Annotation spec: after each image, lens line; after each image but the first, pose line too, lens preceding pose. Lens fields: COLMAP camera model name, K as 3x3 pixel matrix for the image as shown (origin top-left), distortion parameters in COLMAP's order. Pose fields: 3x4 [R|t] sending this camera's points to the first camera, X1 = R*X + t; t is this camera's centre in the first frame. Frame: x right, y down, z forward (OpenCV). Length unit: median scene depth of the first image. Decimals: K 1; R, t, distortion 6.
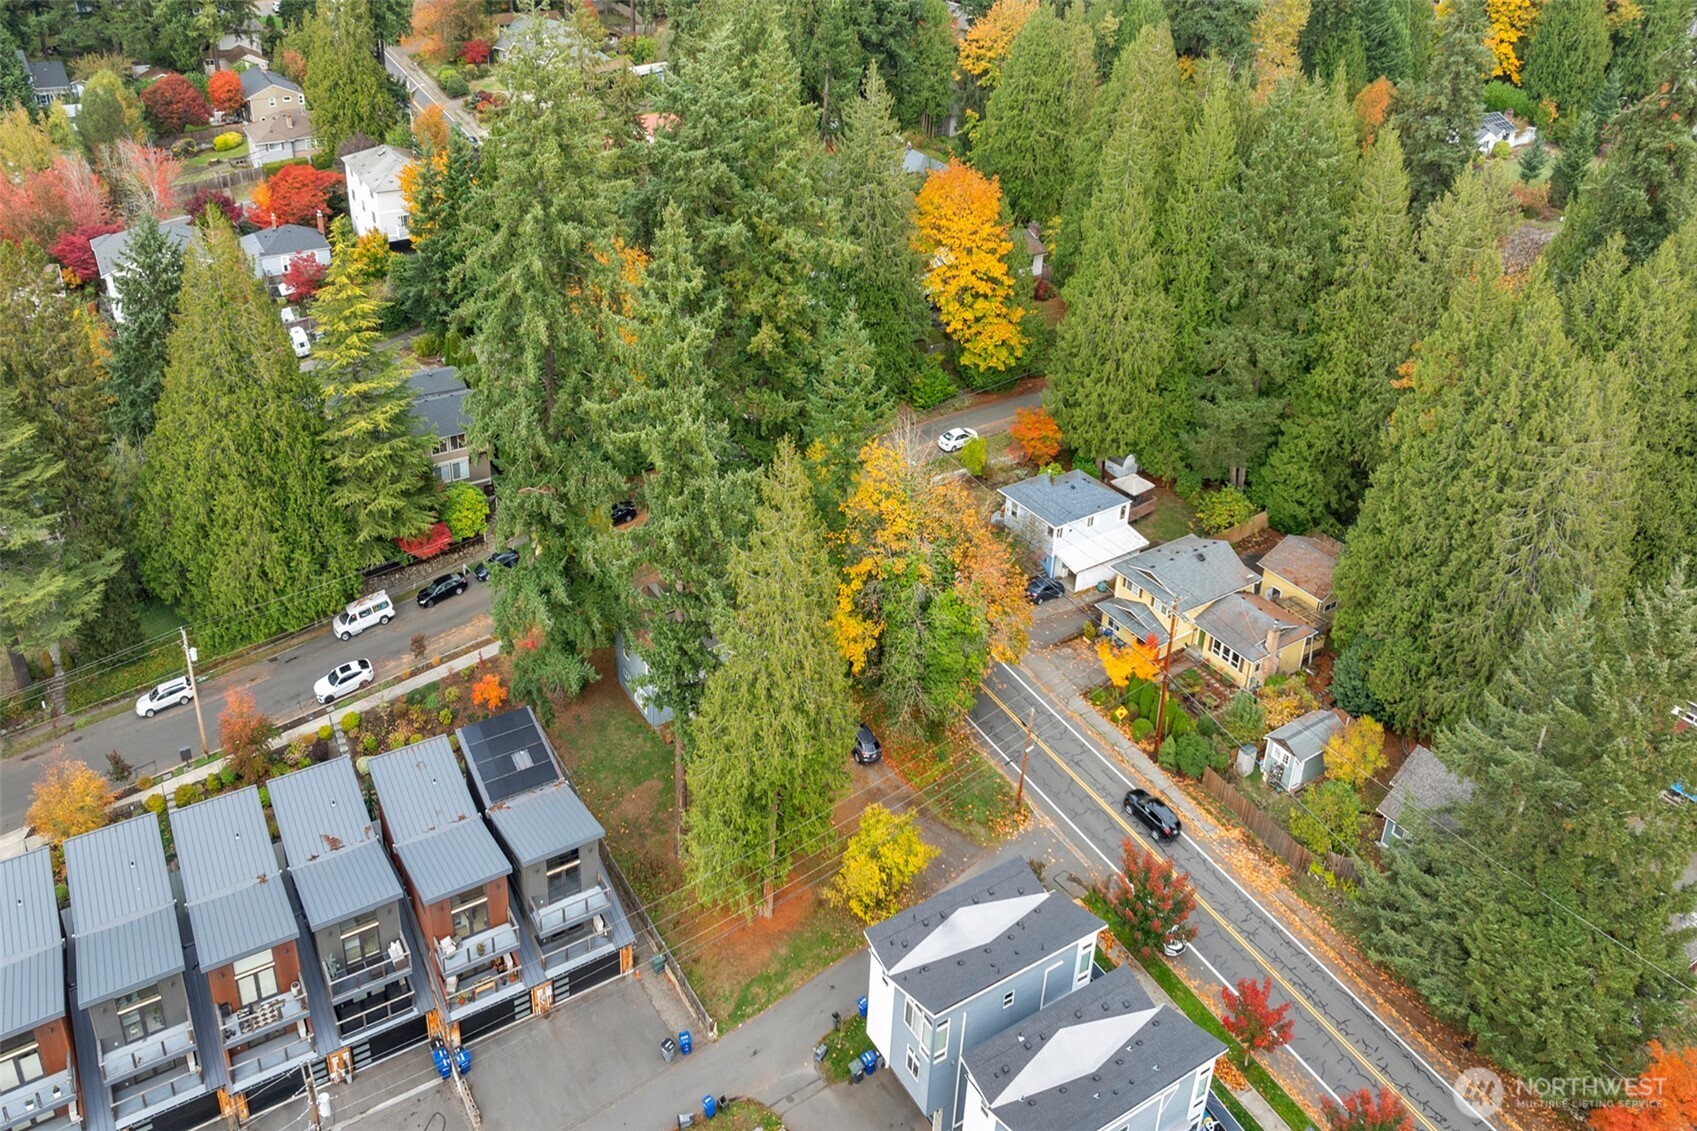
lens RADIAL K [[1339.4, 0, 781.1], [0, 1339.4, 563.3], [0, 0, 1]] dist [-0.005518, -0.011219]
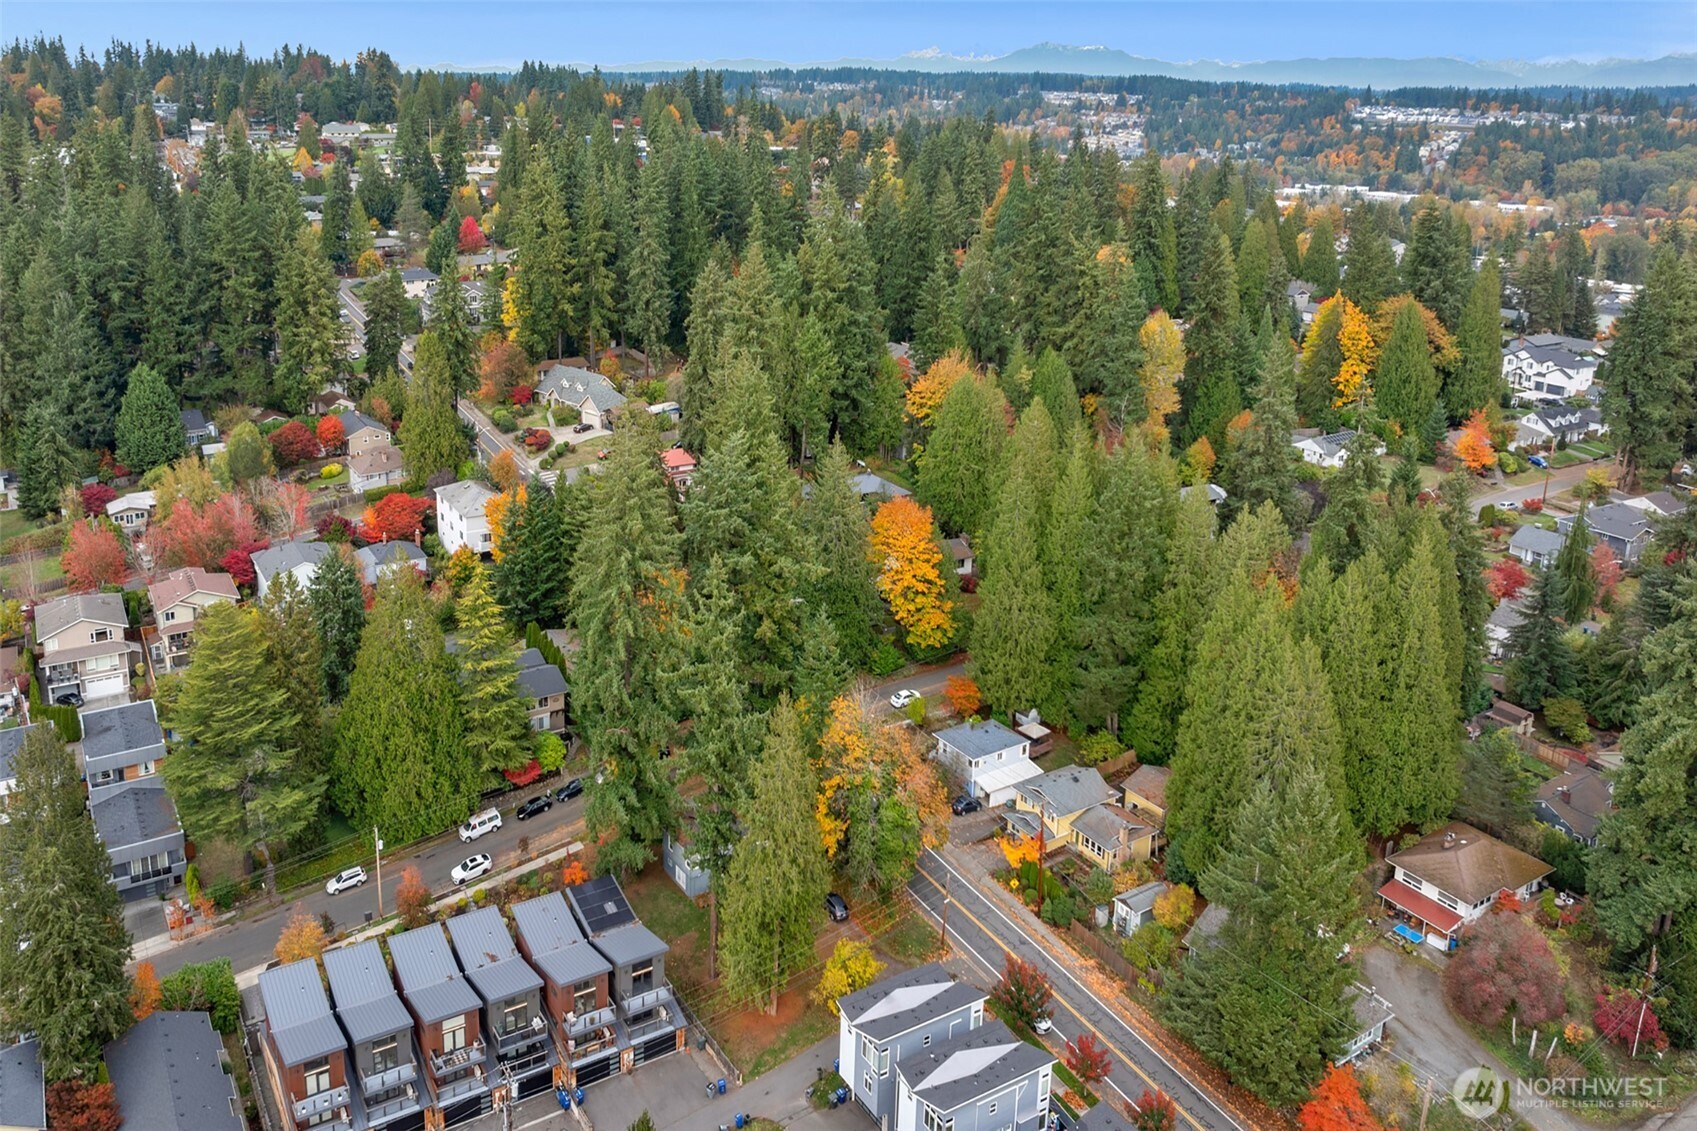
lens RADIAL K [[1536.3, 0, 800.6], [0, 1536.3, 562.5], [0, 0, 1]] dist [0.000037, -0.123638]
pose [[0.999481, -0.006255, 0.031597, -0.027753], [0.012207, 0.981351, -0.191837, 0.089873], [-0.029808, 0.192123, 0.980918, -0.709858]]
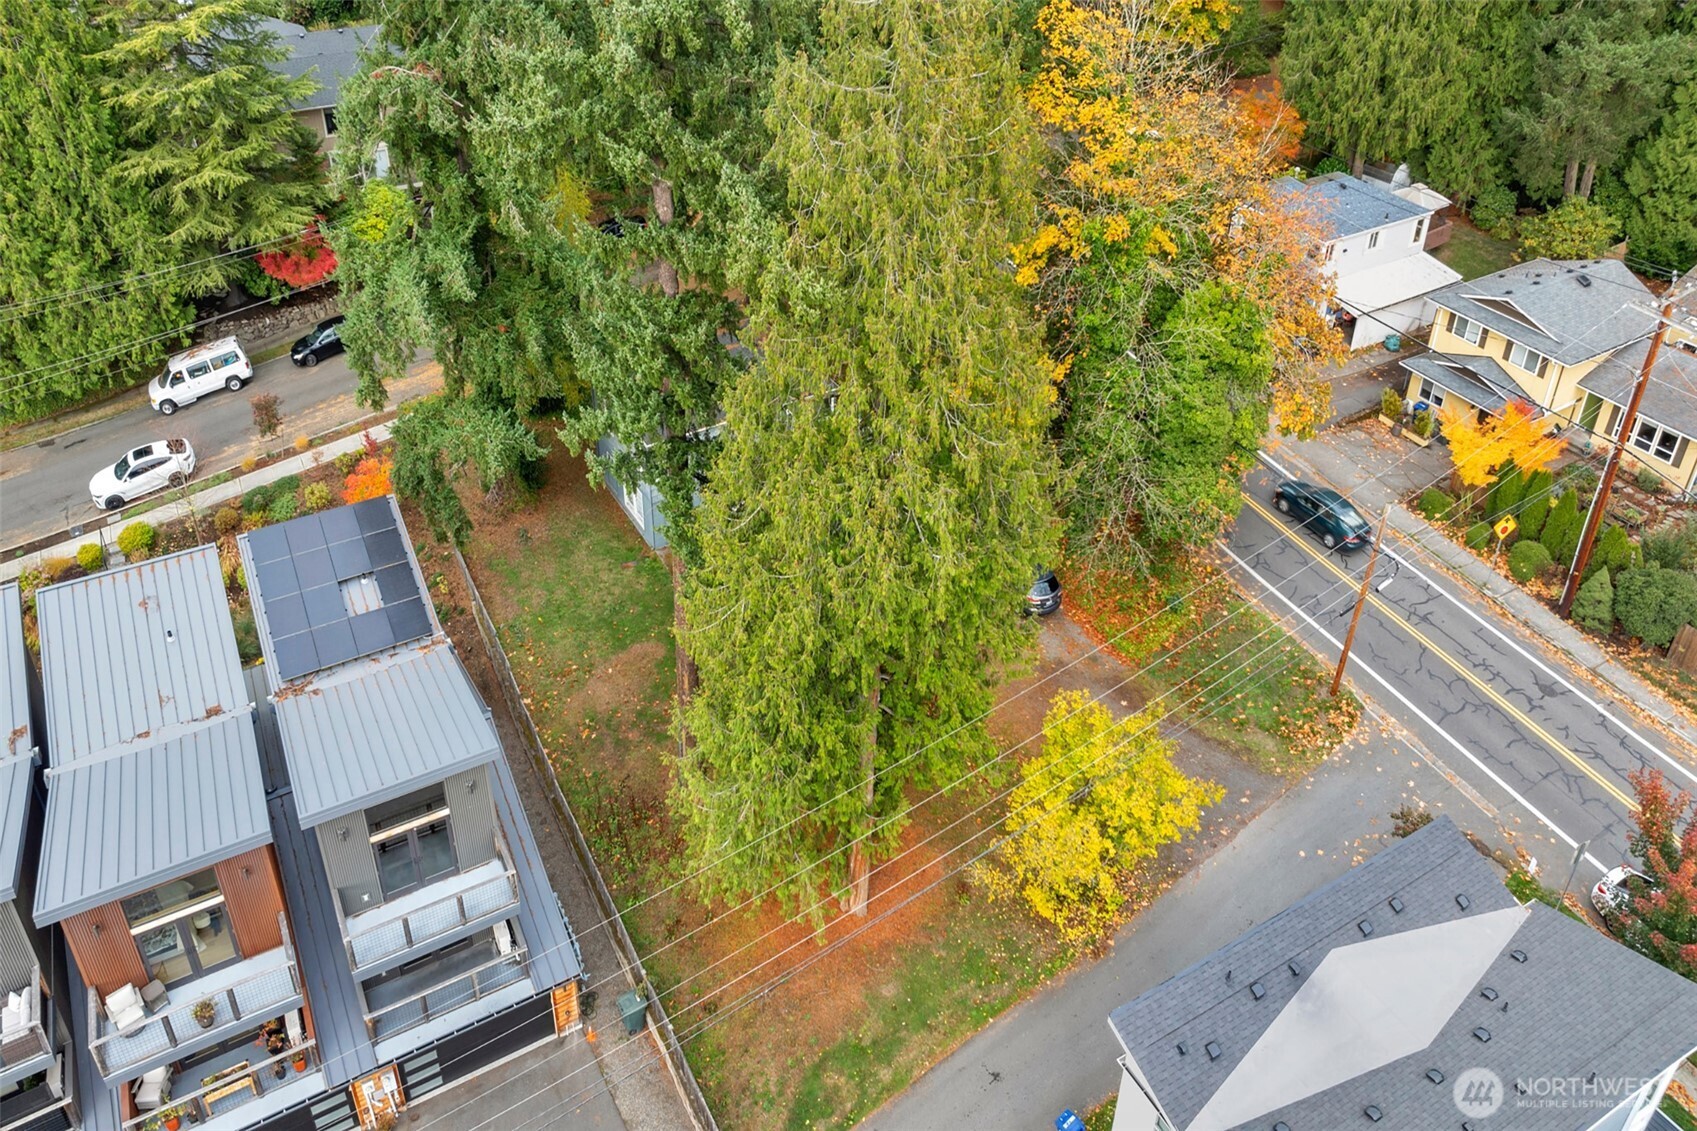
lens RADIAL K [[1174.4, 0, 781.1], [0, 1174.4, 536.0], [0, 0, 1]] dist [-0.005782, -0.003538]
pose [[0.997895, 0.002715, -0.064787, -0.009636], [0.001074, 0.998295, 0.058365, 0.089979], [0.064835, -0.058312, 0.996191, 0.523099]]
